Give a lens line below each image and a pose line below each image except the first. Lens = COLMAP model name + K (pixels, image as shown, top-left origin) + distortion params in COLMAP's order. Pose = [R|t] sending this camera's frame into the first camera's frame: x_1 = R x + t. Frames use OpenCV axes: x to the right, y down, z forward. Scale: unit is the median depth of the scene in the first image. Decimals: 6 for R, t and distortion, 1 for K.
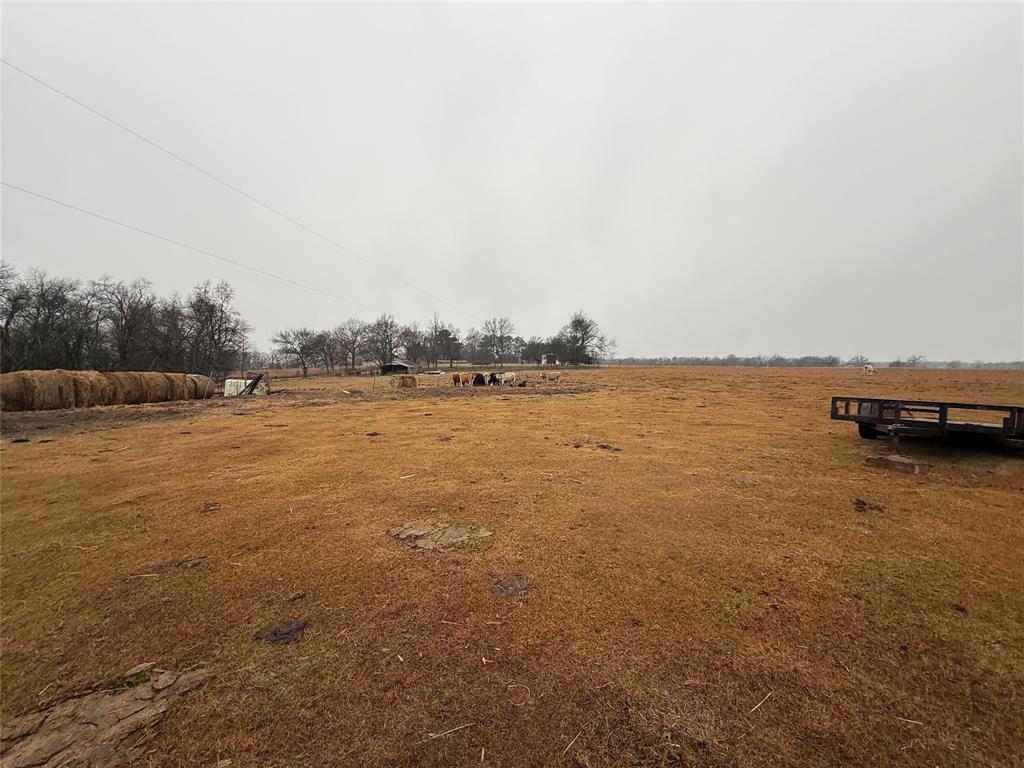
lens RADIAL K [[404.2, 0, 510.6], [0, 404.2, 382.6], [0, 0, 1]] dist [-0.002378, -0.000162]
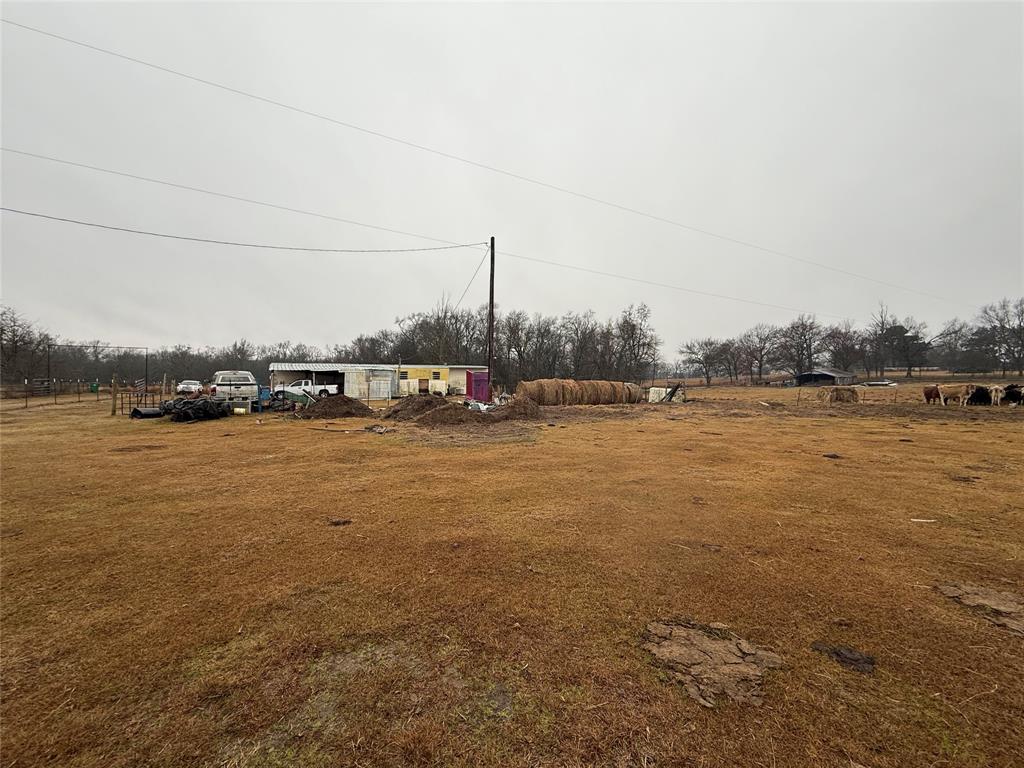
lens RADIAL K [[404.2, 0, 510.6], [0, 404.2, 383.9], [0, 0, 1]] dist [-0.002378, -0.000162]
pose [[0.606038, 0.013737, -0.795317, -0.018701], [-0.029931, 0.999537, -0.005544, -0.000124], [0.794872, 0.027165, 0.606169, -0.015159]]
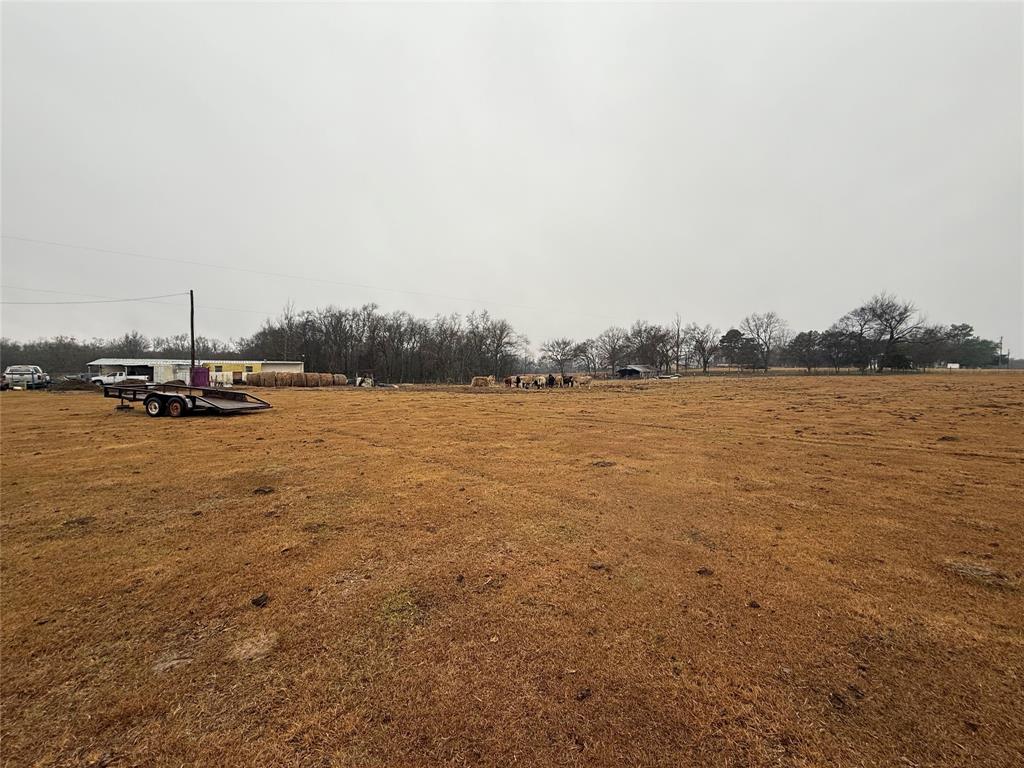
lens RADIAL K [[404.2, 0, 510.4], [0, 404.2, 383.0], [0, 0, 1]] dist [-0.002378, -0.000162]
pose [[0.706710, 0.024034, -0.707095, 0.747647], [-0.030844, 0.999519, 0.003146, -0.007016], [0.706831, 0.019586, 0.707111, 0.155468]]
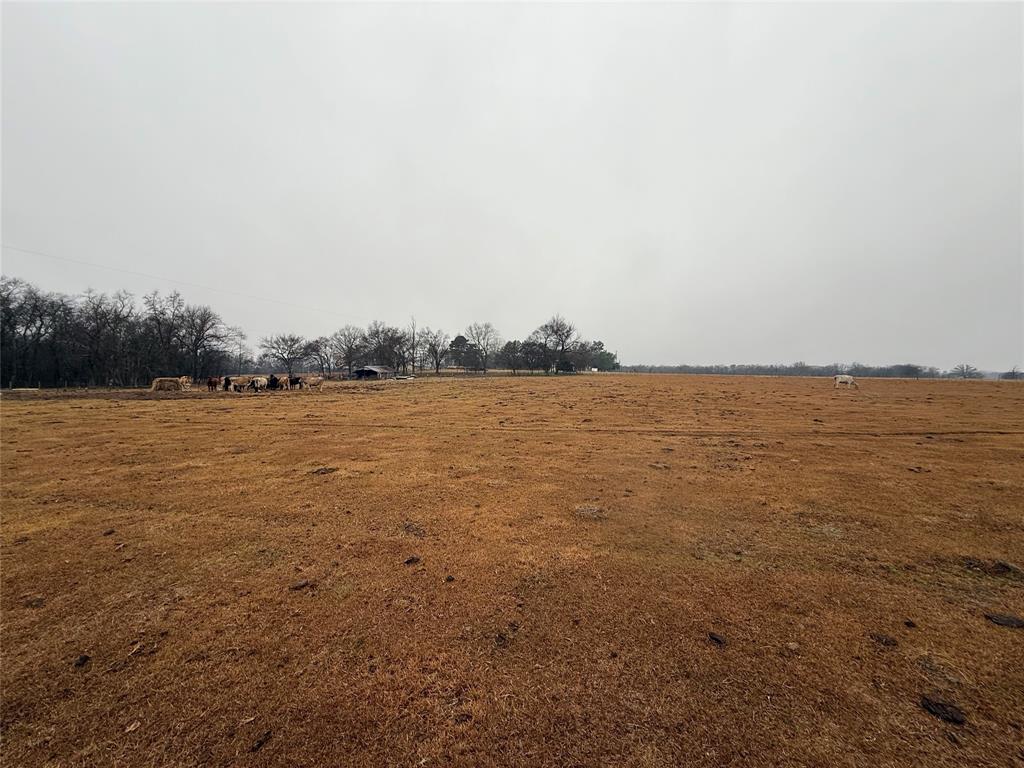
lens RADIAL K [[404.2, 0, 509.2], [0, 404.2, 383.3], [0, 0, 1]] dist [-0.002378, -0.000162]
pose [[0.986725, 0.014161, -0.161782, 0.752843], [-0.016559, 0.999772, -0.013488, -0.007099], [0.161554, 0.015988, 0.986734, 0.158926]]
